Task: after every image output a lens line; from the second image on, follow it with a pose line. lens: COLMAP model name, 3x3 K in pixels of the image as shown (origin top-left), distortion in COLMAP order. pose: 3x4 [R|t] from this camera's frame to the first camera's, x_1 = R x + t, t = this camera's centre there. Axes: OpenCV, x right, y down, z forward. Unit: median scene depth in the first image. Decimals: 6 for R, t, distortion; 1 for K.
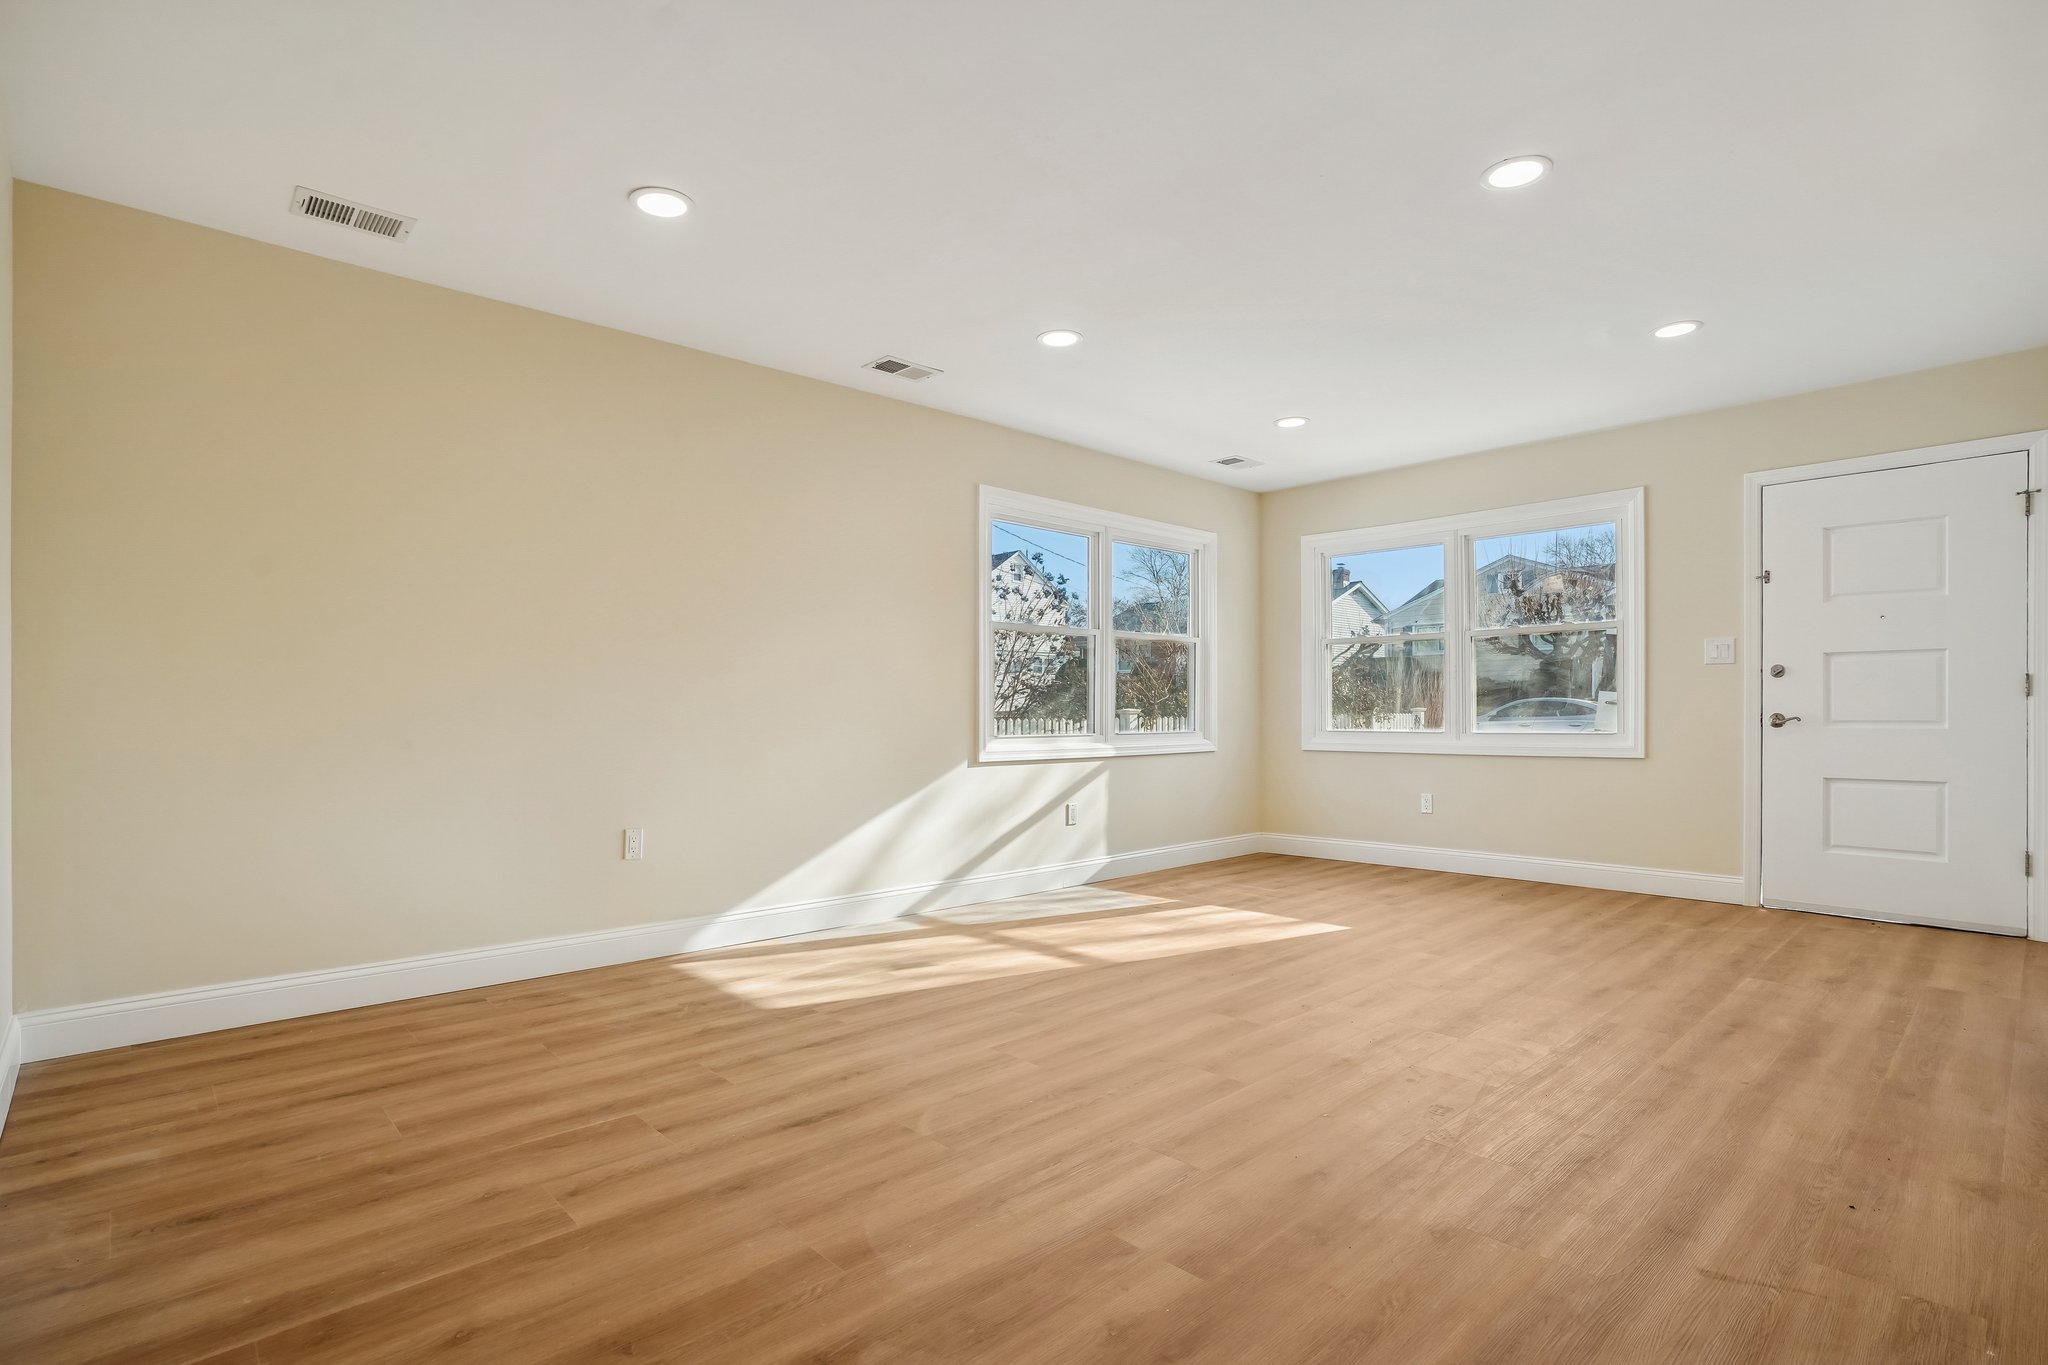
lens RADIAL K [[995.3, 0, 1029.0], [0, 995.3, 711.7], [0, 0, 1]] dist [-0.047370, 0.000952]
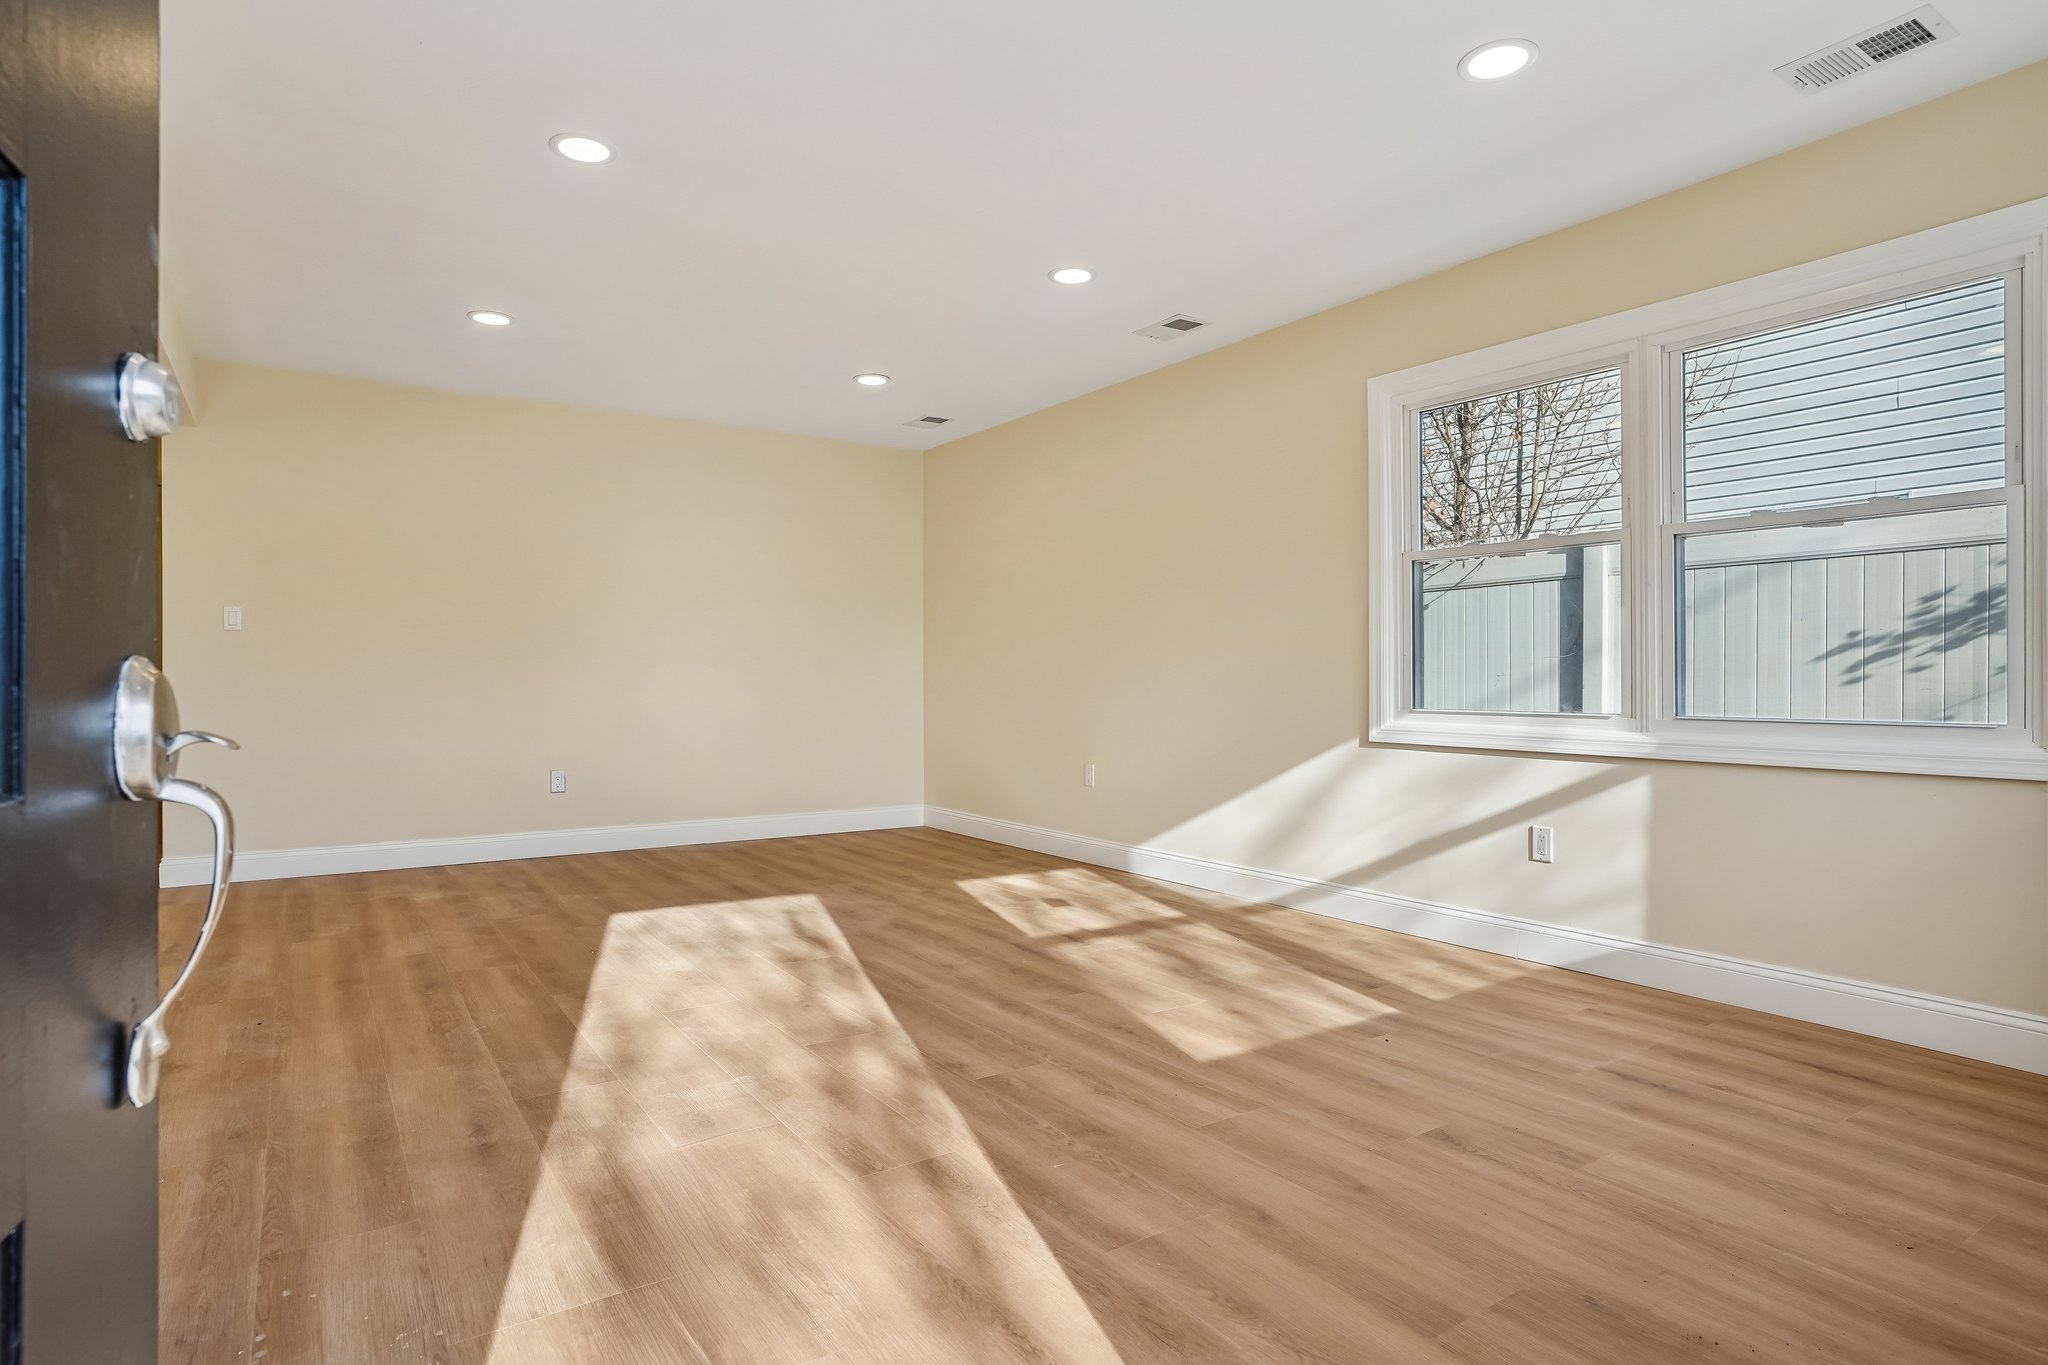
lens RADIAL K [[1095.7, 0, 1024.0], [0, 1095.7, 682.5], [0, 0, 1]] dist [-0.062078, -0.001117]
pose [[-0.159136, 0.005357, -0.987242, 0.901916], [-0.002463, 0.999980, 0.005823, 0.001748], [0.987254, 0.003358, -0.159120, 0.958639]]
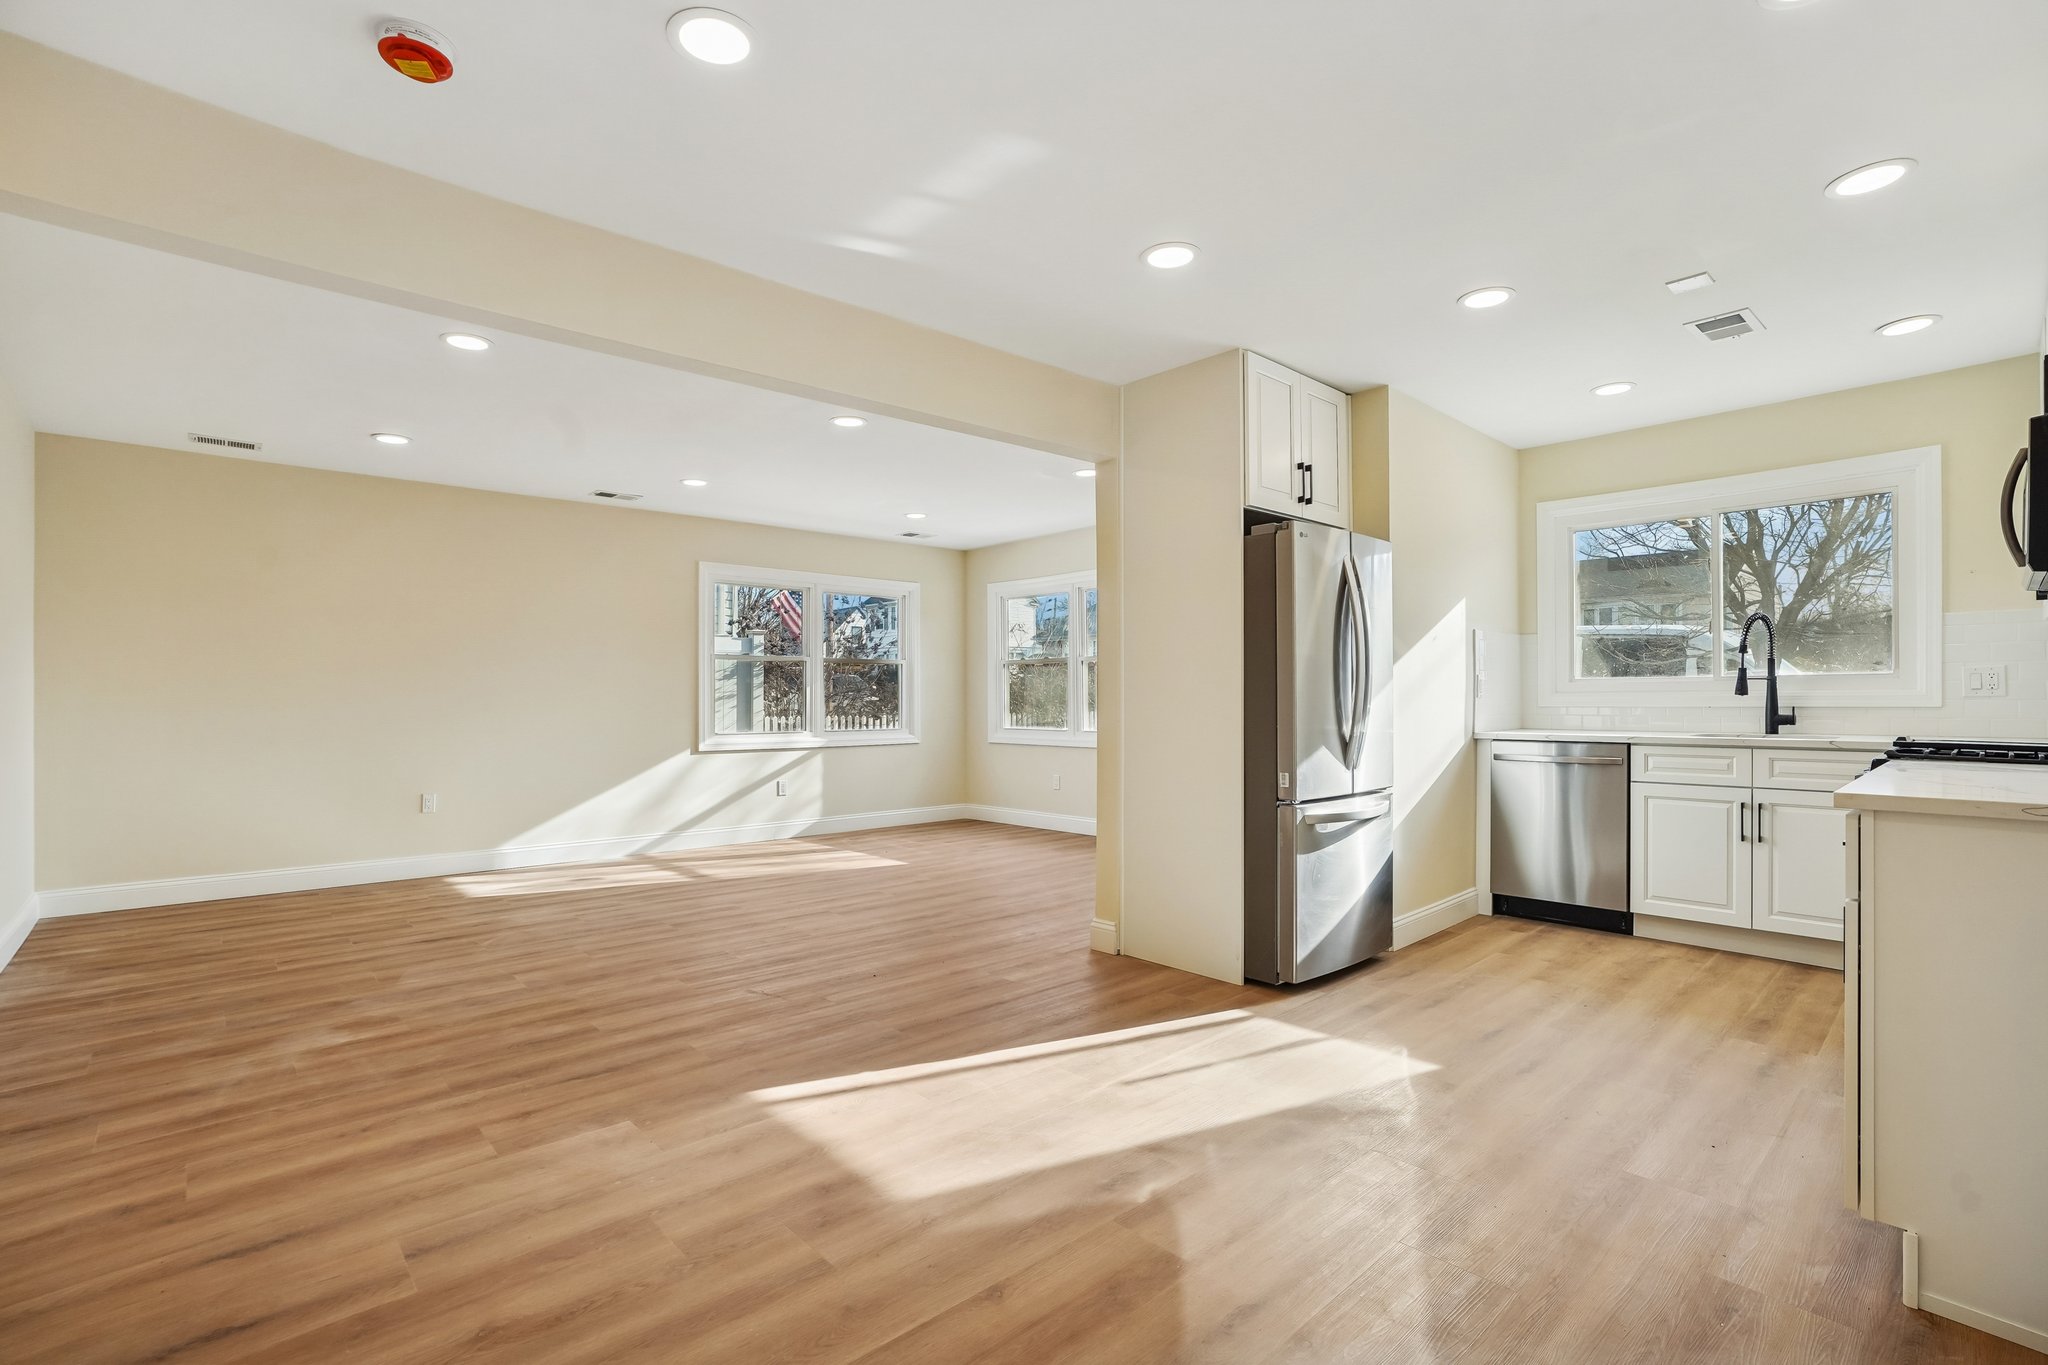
lens RADIAL K [[933.6, 0, 1021.2], [0, 933.6, 715.0], [0, 0, 1]] dist [-0.040846, 0.000891]
pose [[0.999824, -0.002275, -0.018629, 0.498037], [0.002626, 0.999819, 0.018834, -0.031417], [0.018583, -0.018880, 0.999649, -0.398128]]
